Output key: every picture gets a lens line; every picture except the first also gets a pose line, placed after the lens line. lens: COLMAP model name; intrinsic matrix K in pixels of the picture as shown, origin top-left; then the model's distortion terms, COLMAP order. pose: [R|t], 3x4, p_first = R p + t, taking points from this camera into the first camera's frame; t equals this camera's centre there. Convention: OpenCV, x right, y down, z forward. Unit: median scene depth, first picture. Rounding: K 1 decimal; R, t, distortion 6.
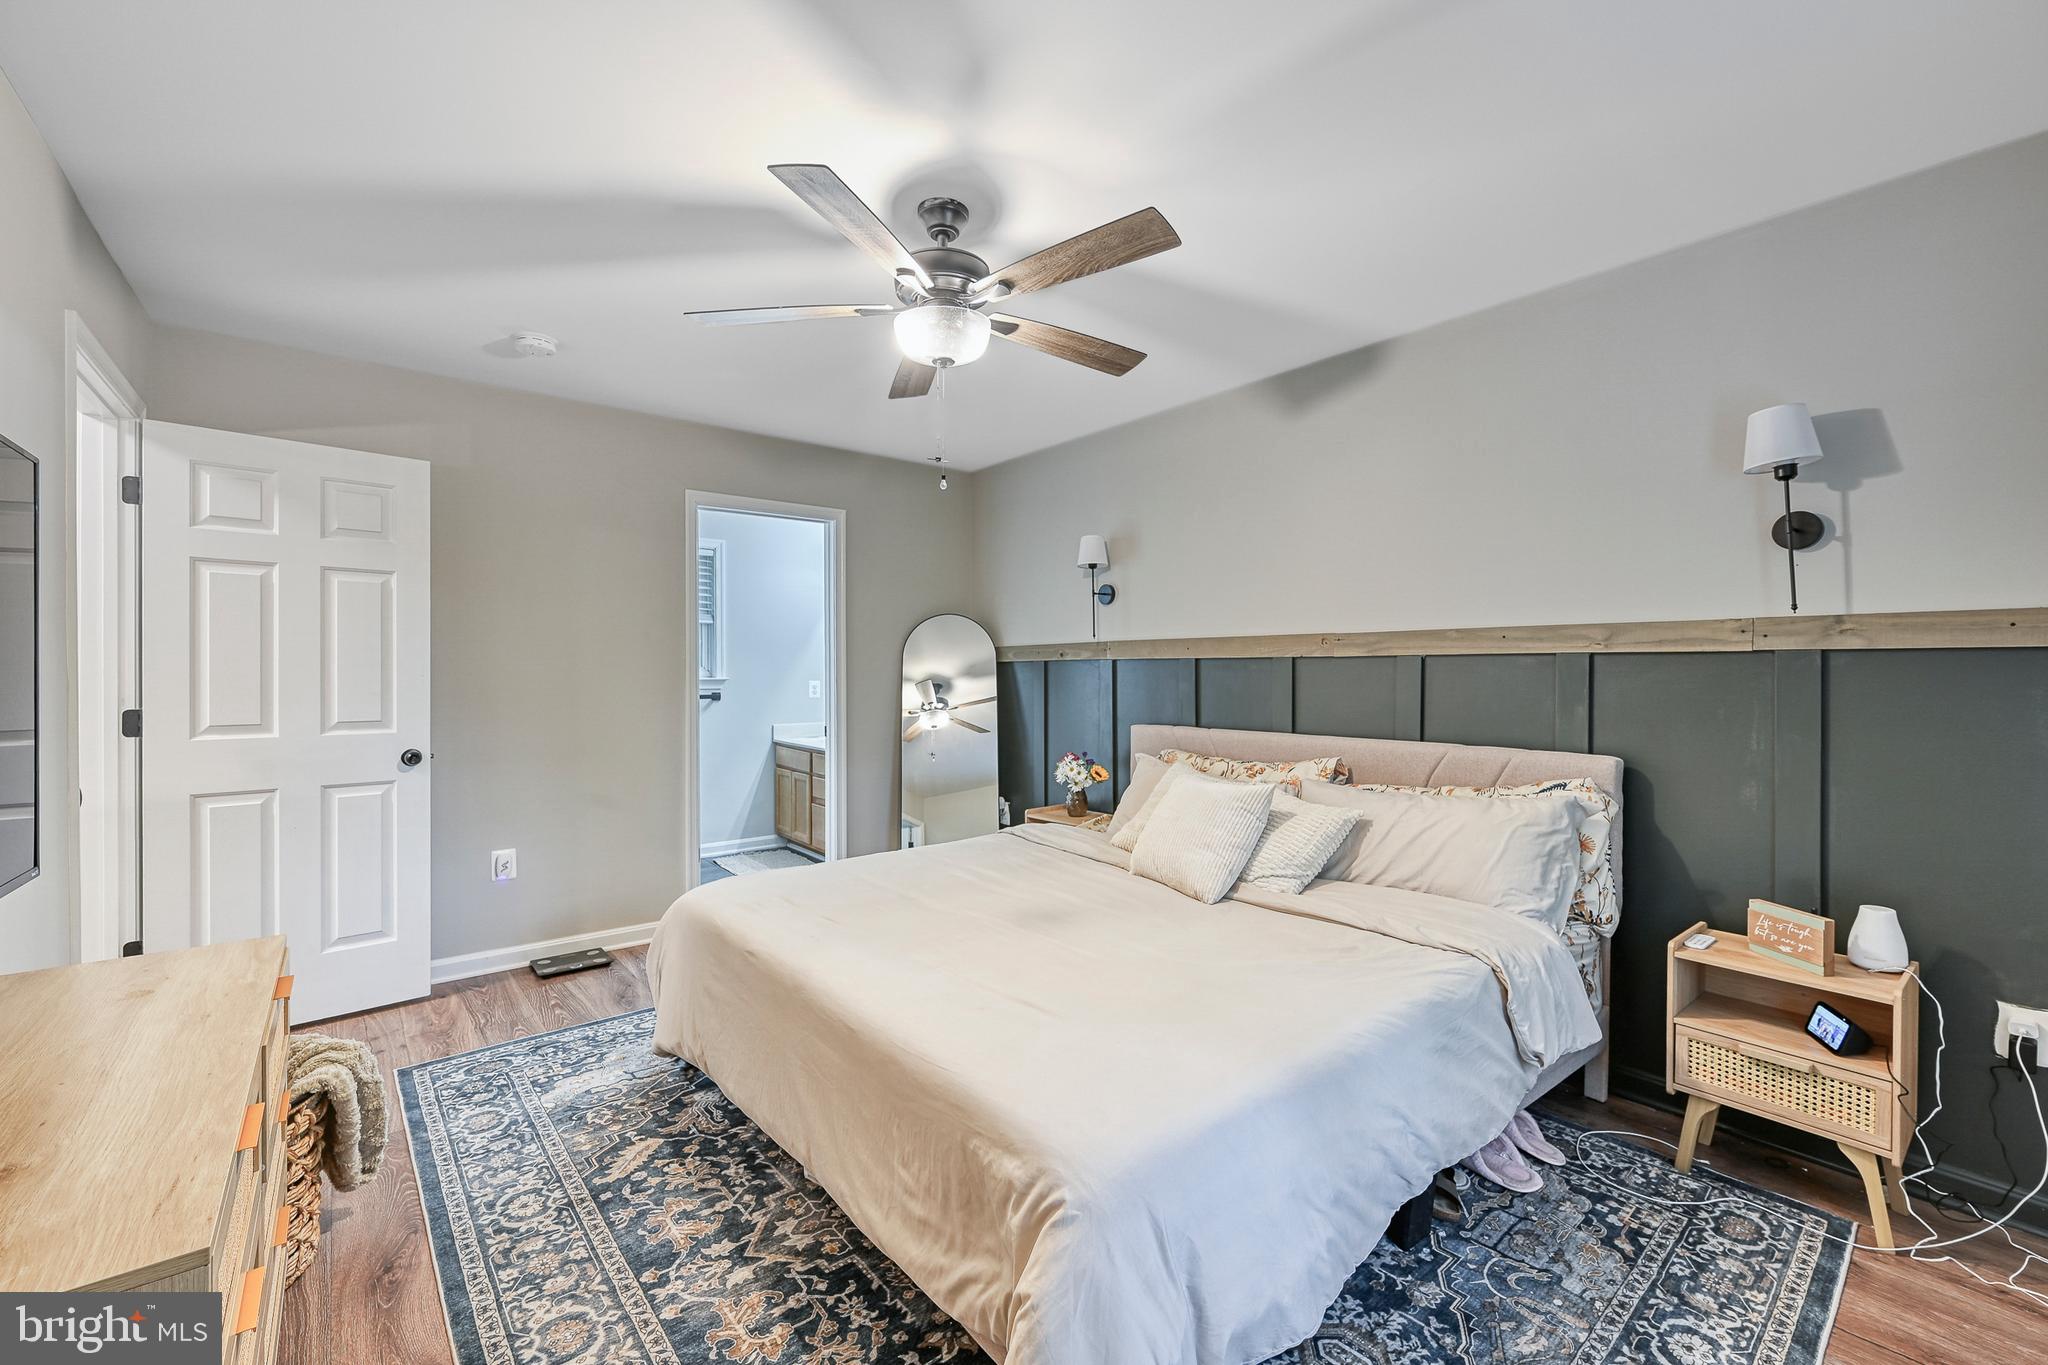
lens RADIAL K [[831.8, 0, 1024.0], [0, 831.8, 682.5], [0, 0, 1]] dist [-0.001628, -0.000094]
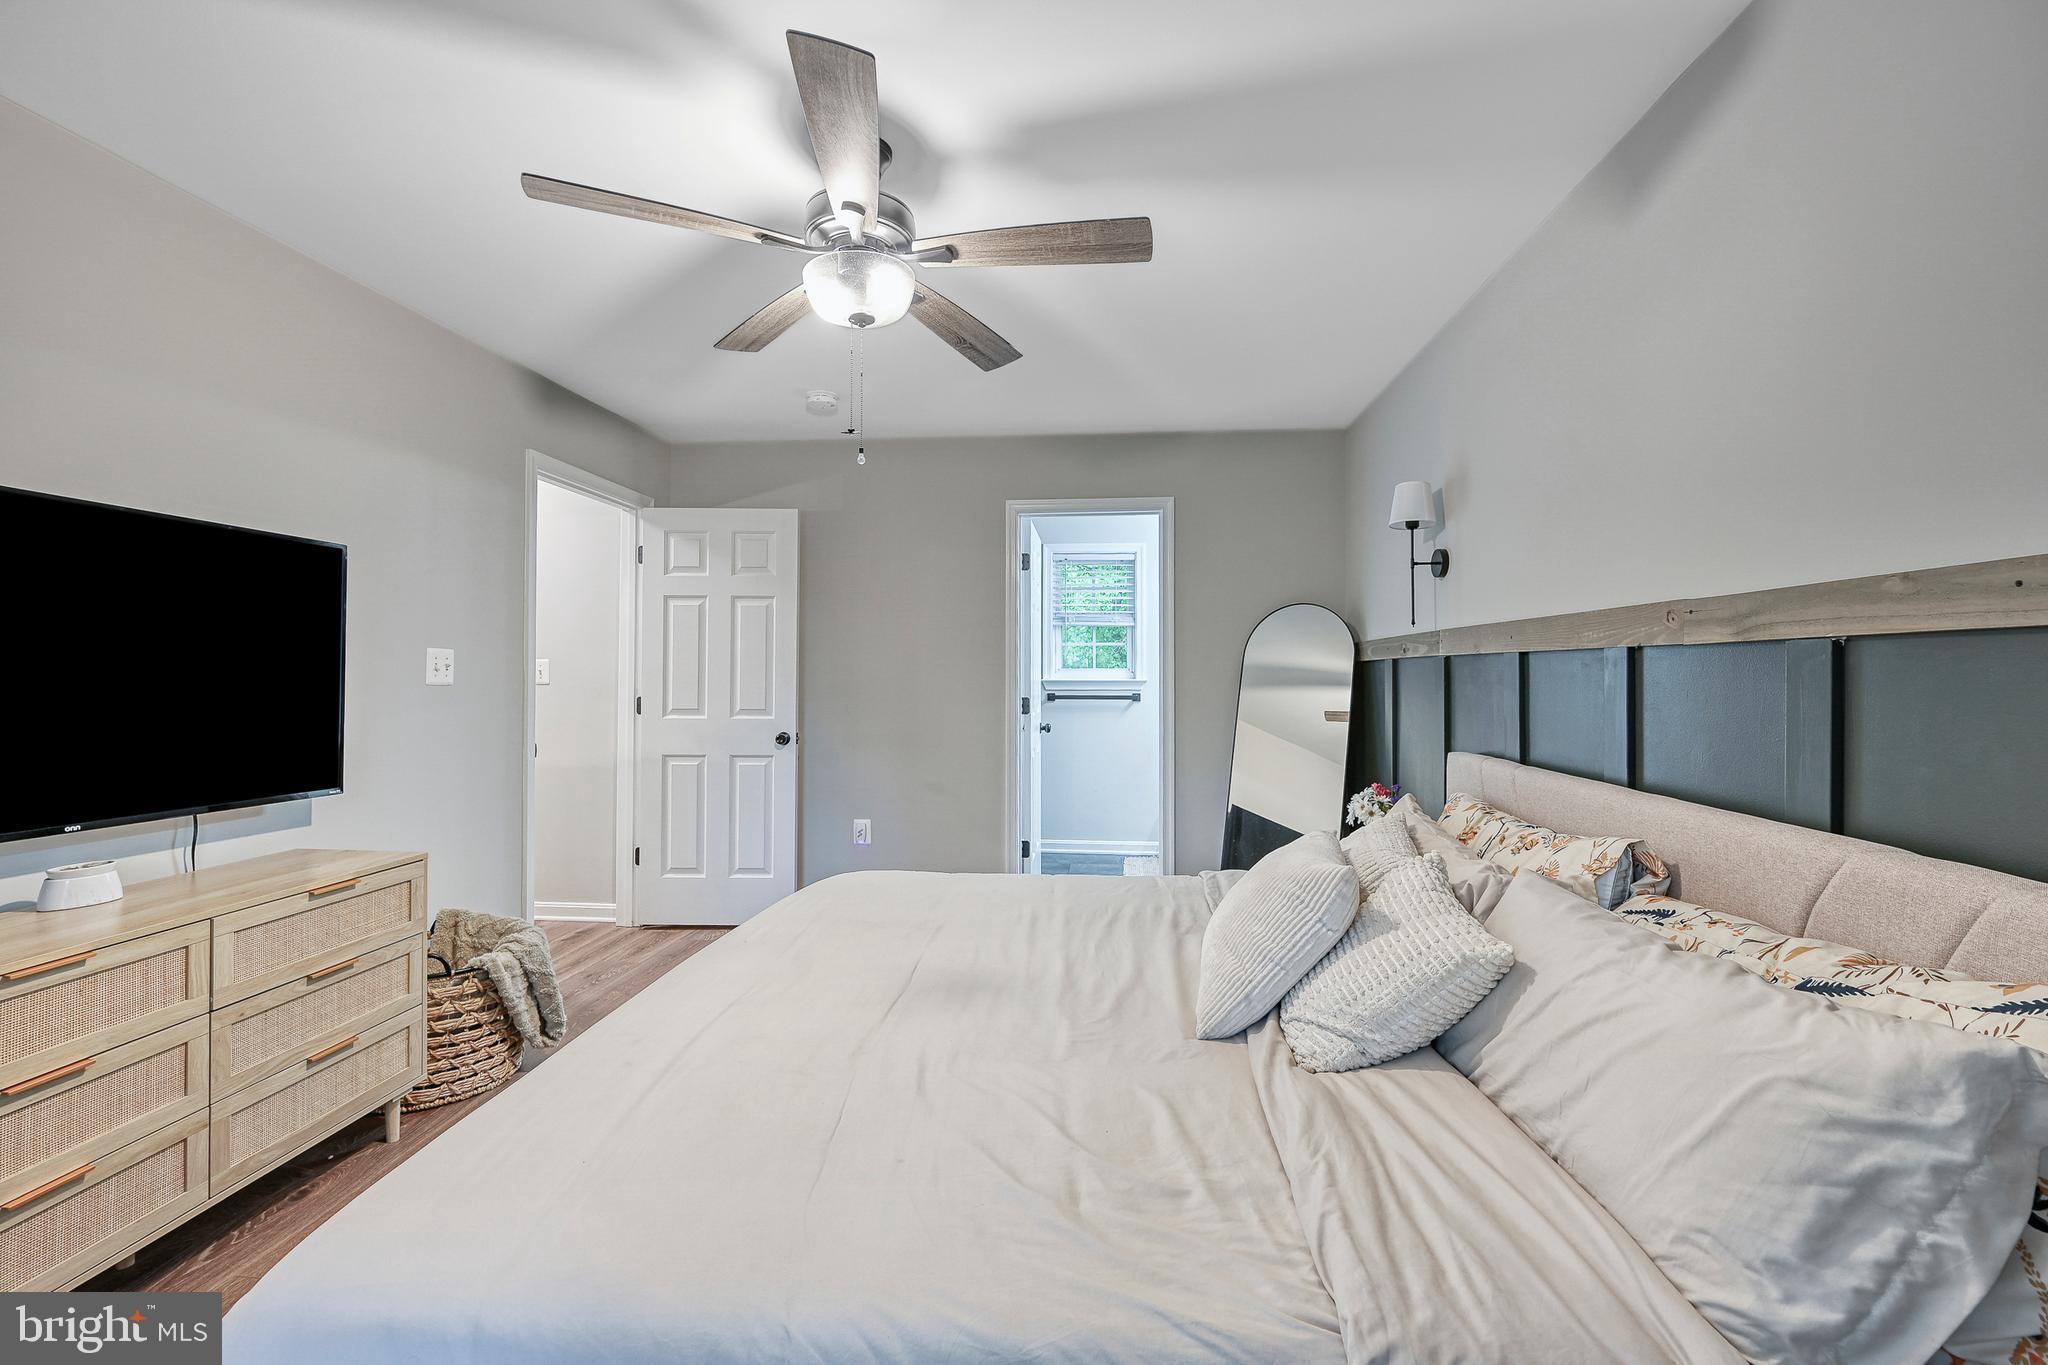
lens RADIAL K [[823.0, 0, 1037.4], [0, 823.0, 672.6], [0, 0, 1]] dist [0.000145, 0.000533]
pose [[0.717731, 0.000982, -0.696320, 0.496849], [-0.010802, 0.999894, -0.009724, -0.004890], [0.696237, 0.014501, 0.717666, 0.395351]]
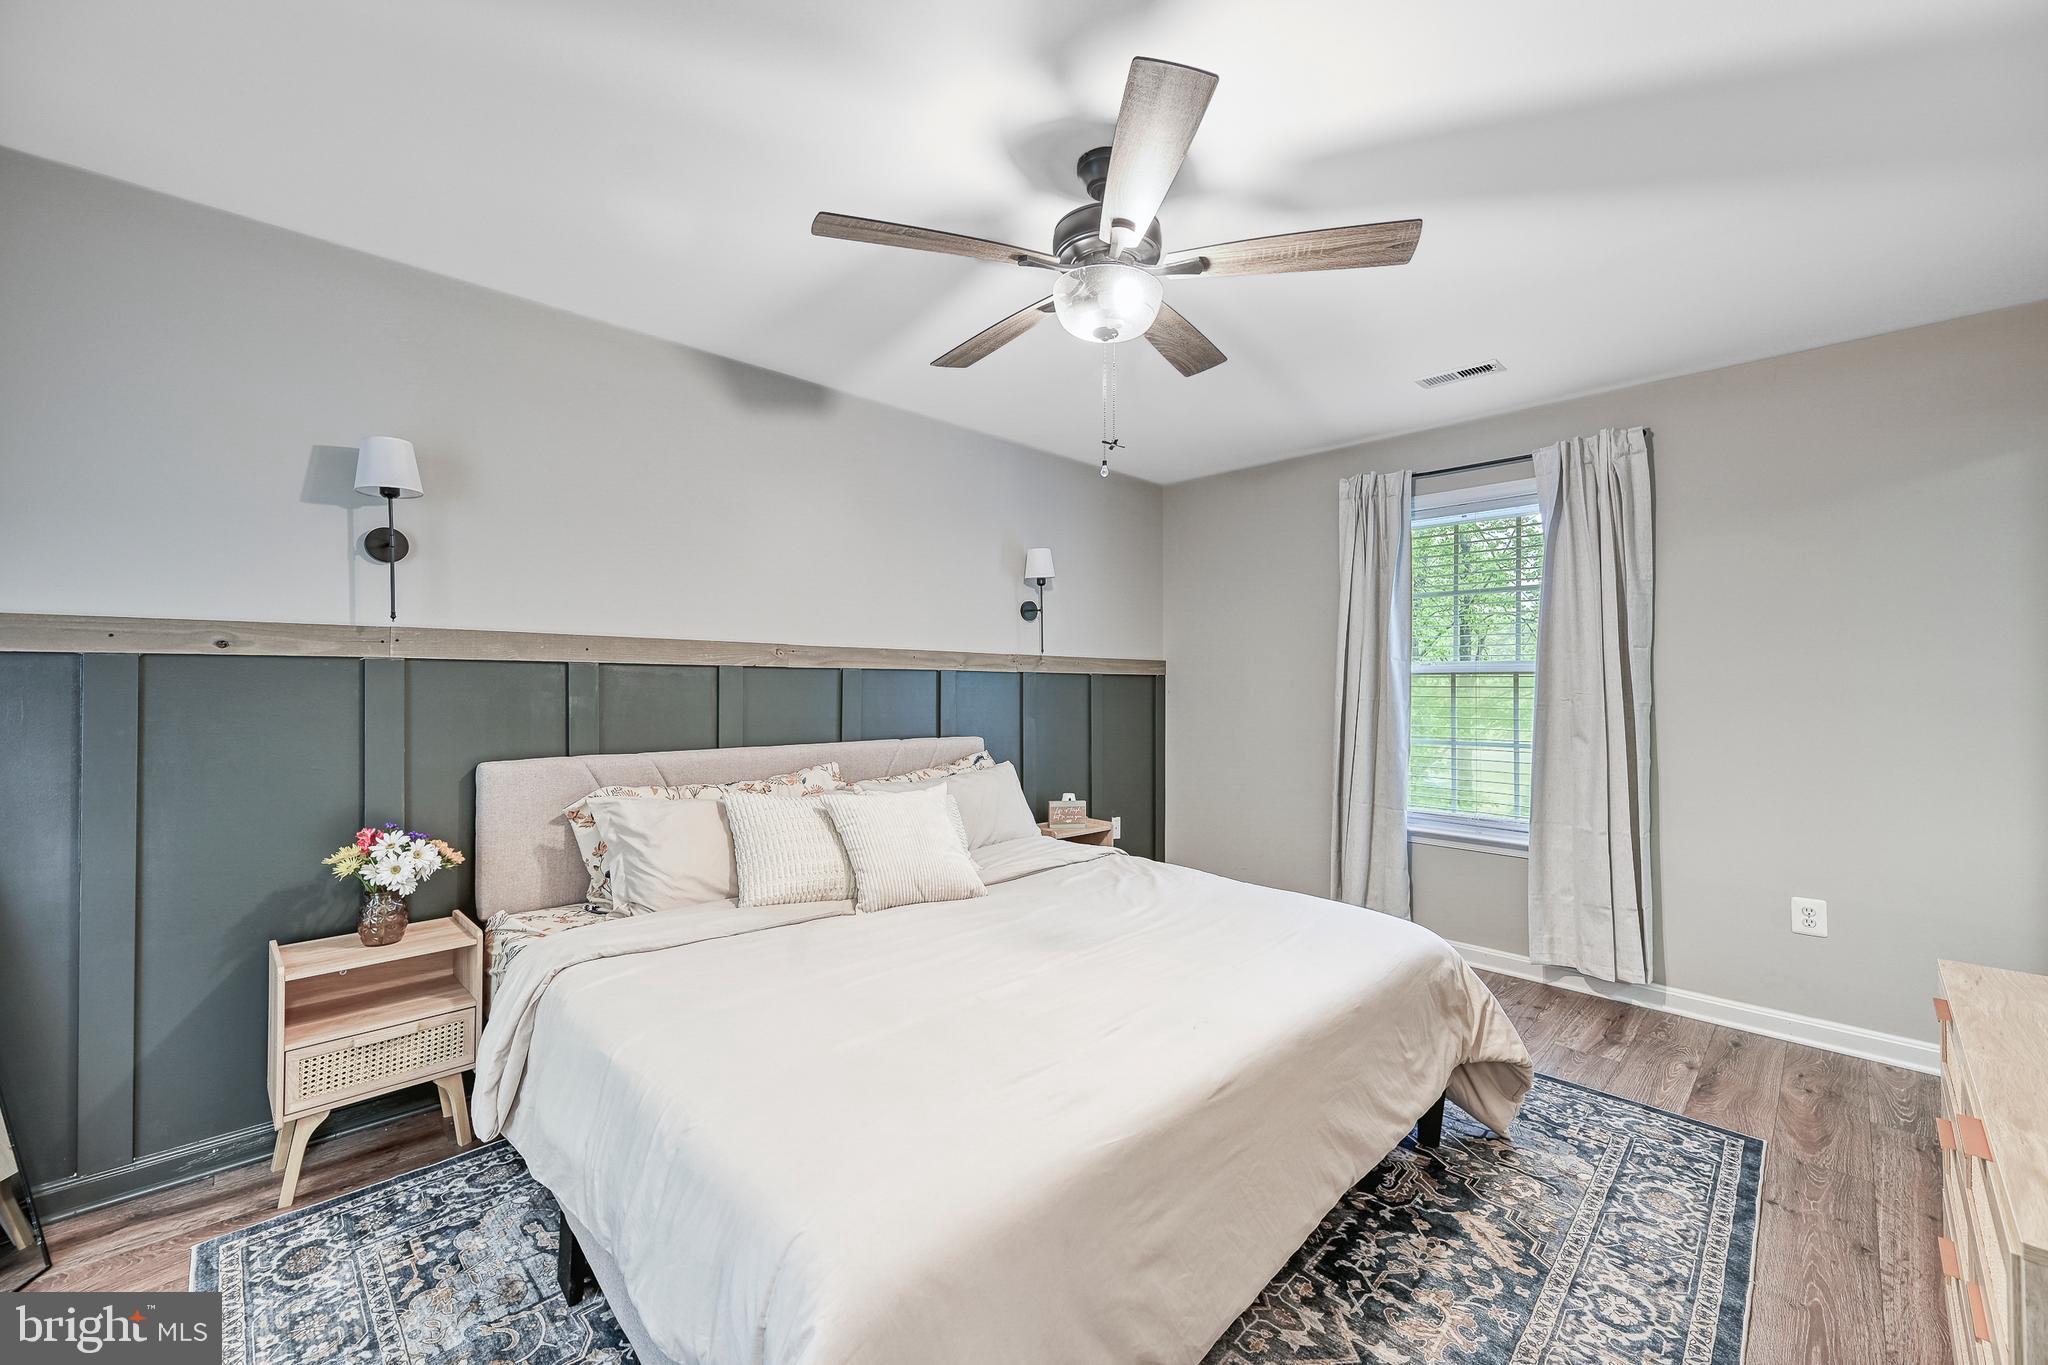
lens RADIAL K [[811.0, 0, 1024.0], [0, 811.0, 682.5], [0, 0, 1]] dist [0.009758, 0.000168]
pose [[-0.090050, -0.003394, 0.995931, -0.732986], [0.003965, 0.999985, 0.003767, -0.016594], [-0.995929, 0.004288, -0.090036, 0.903934]]
